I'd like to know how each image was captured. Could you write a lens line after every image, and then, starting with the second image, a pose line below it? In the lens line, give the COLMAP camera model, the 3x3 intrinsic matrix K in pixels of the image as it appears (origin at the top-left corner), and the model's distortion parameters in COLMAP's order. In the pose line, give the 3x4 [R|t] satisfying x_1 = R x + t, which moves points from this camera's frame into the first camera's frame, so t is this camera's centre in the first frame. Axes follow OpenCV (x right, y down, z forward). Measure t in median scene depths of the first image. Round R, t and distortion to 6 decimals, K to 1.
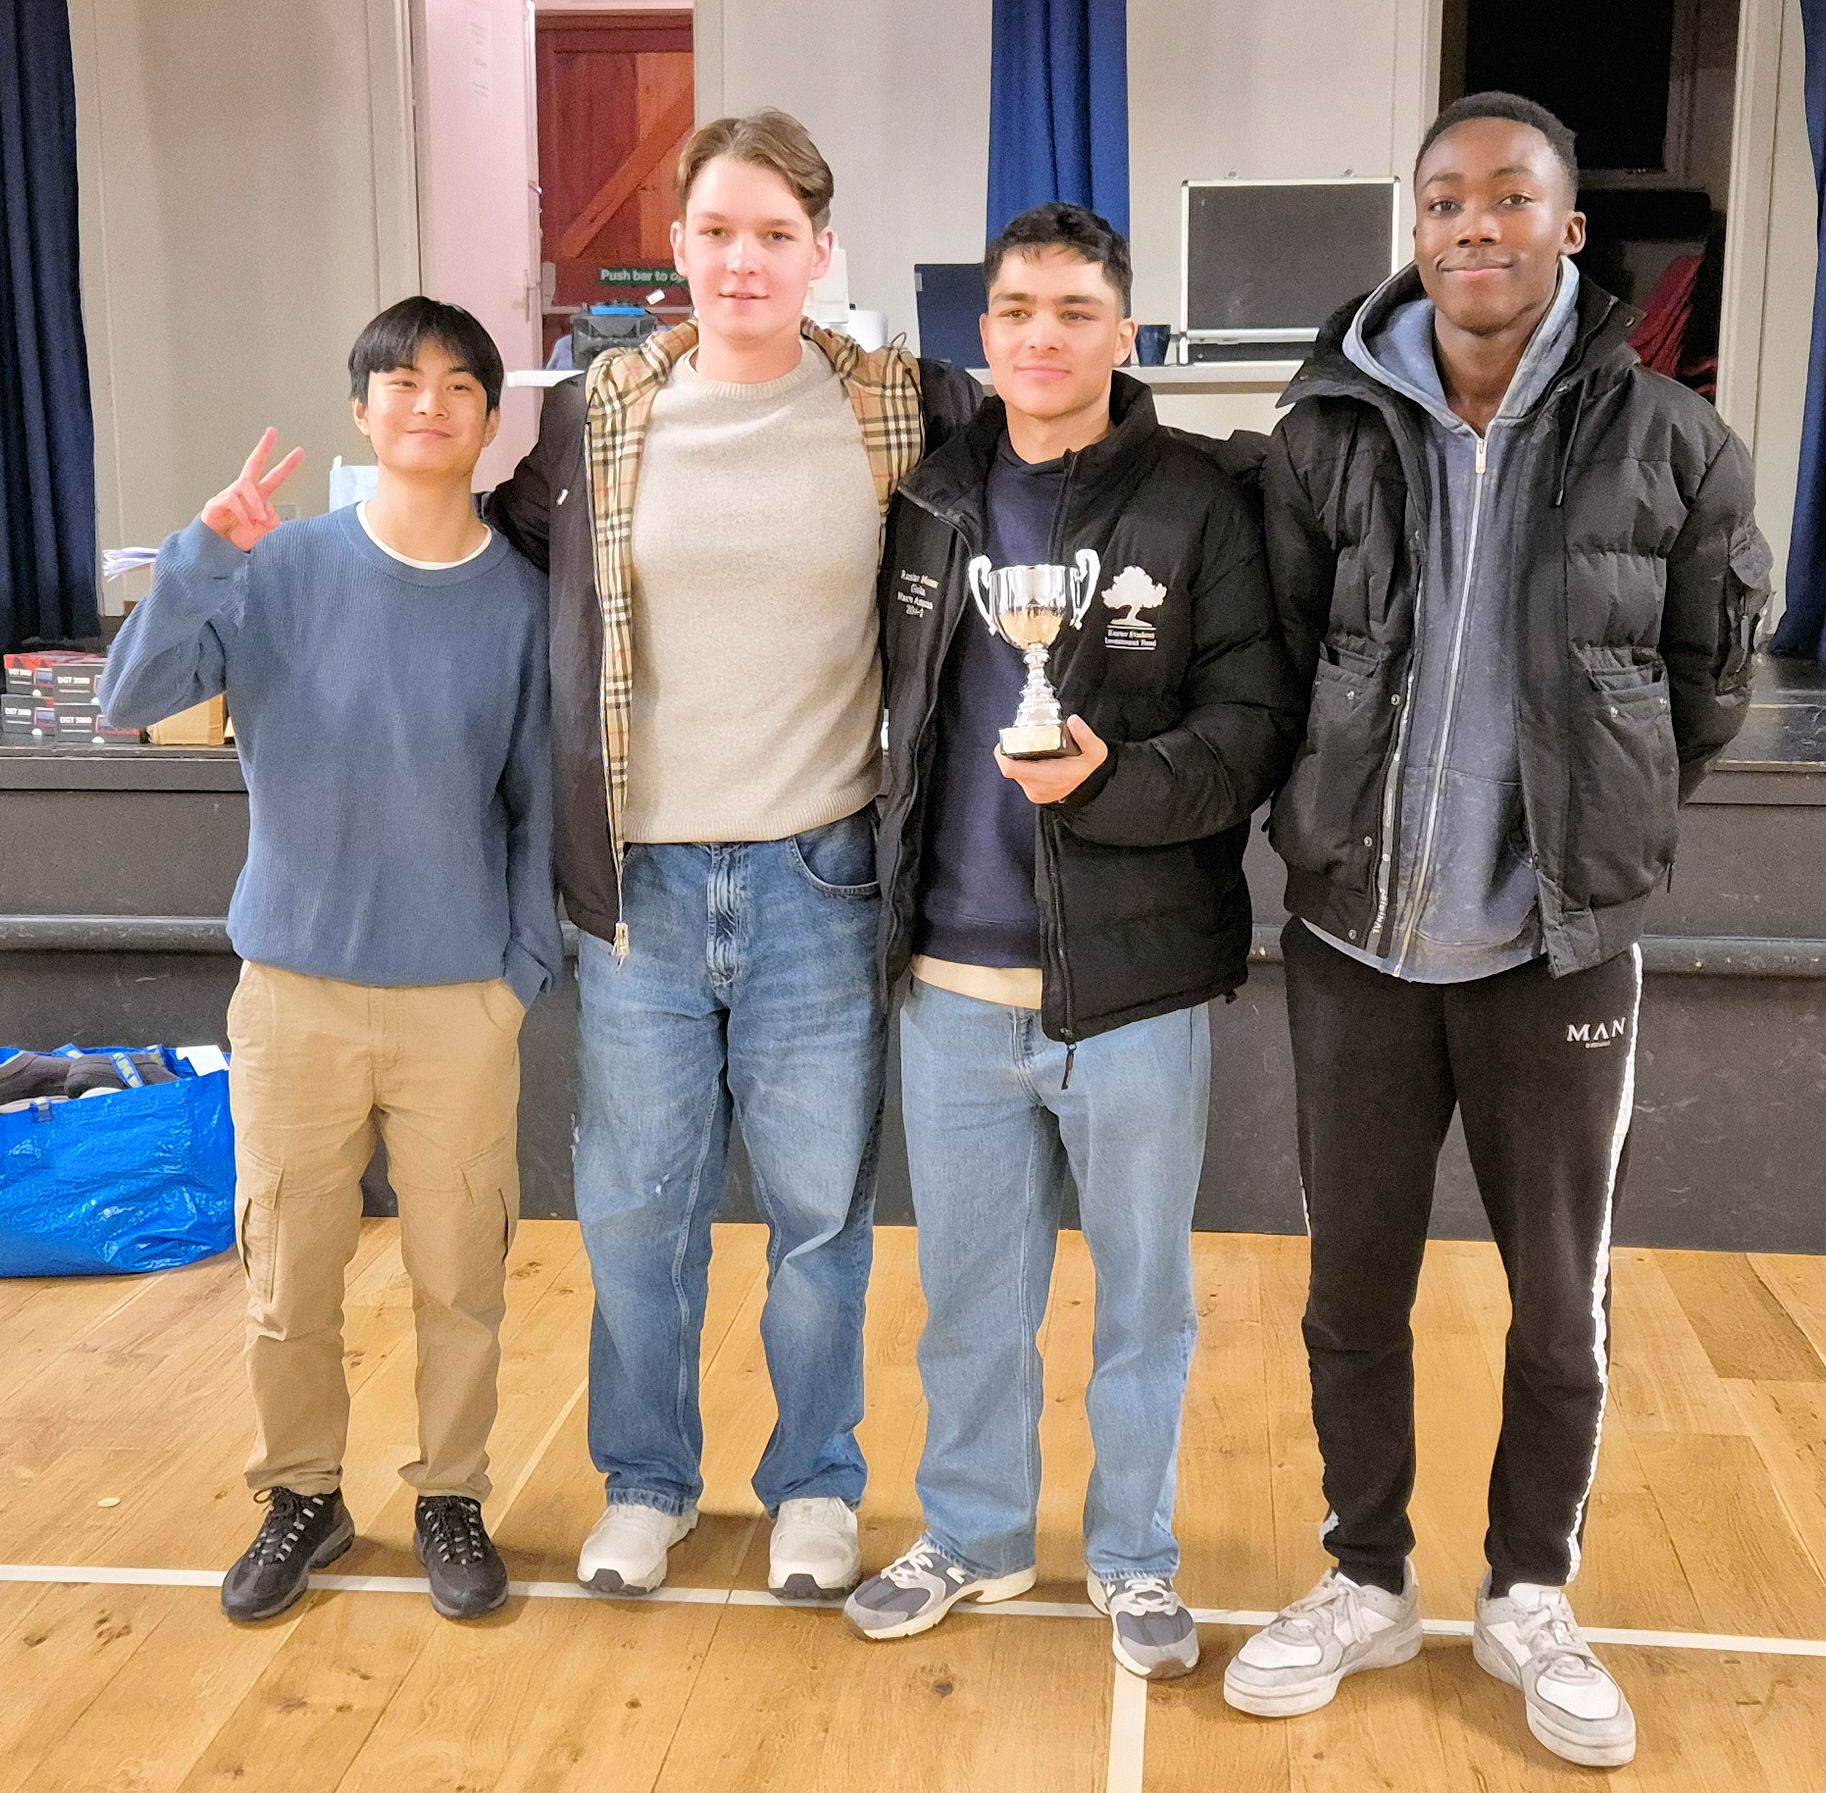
lens RADIAL K [[2566.2, 0, 918.4], [0, 2566.2, 856.0], [0, 0, 1]] dist [0.067128, -0.066097]
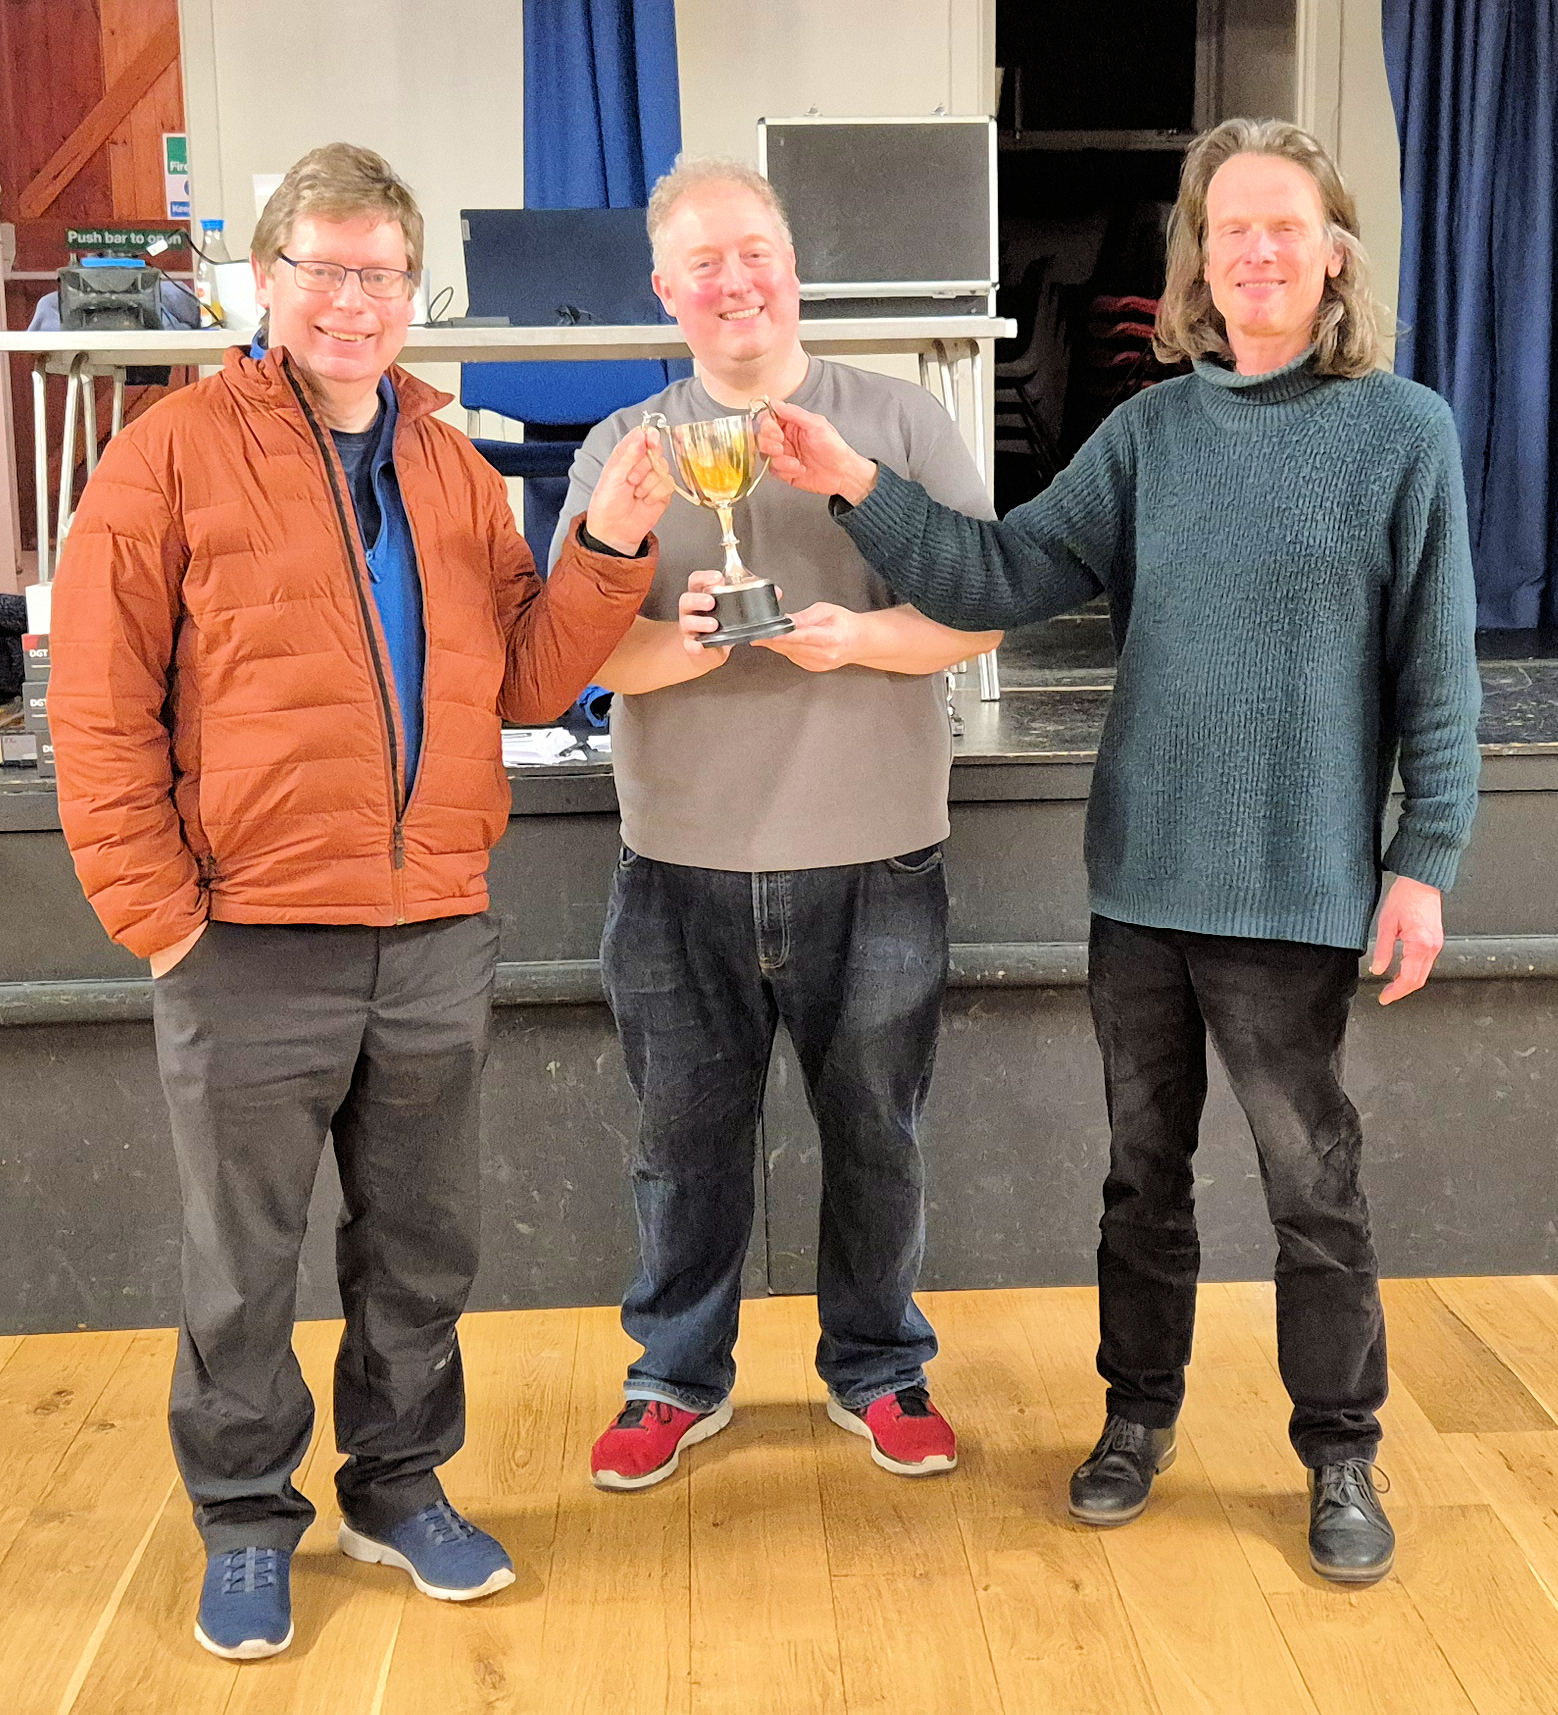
lens RADIAL K [[2578.4, 0, 835.4], [0, 2578.4, 817.5], [0, 0, 1]] dist [0.084267, -0.141158]
pose [[0.985715, -0.038391, 0.163985, -0.033148], [0.039638, 0.999205, -0.004335, -0.015010], [-0.163688, 0.010773, 0.986453, 0.121926]]
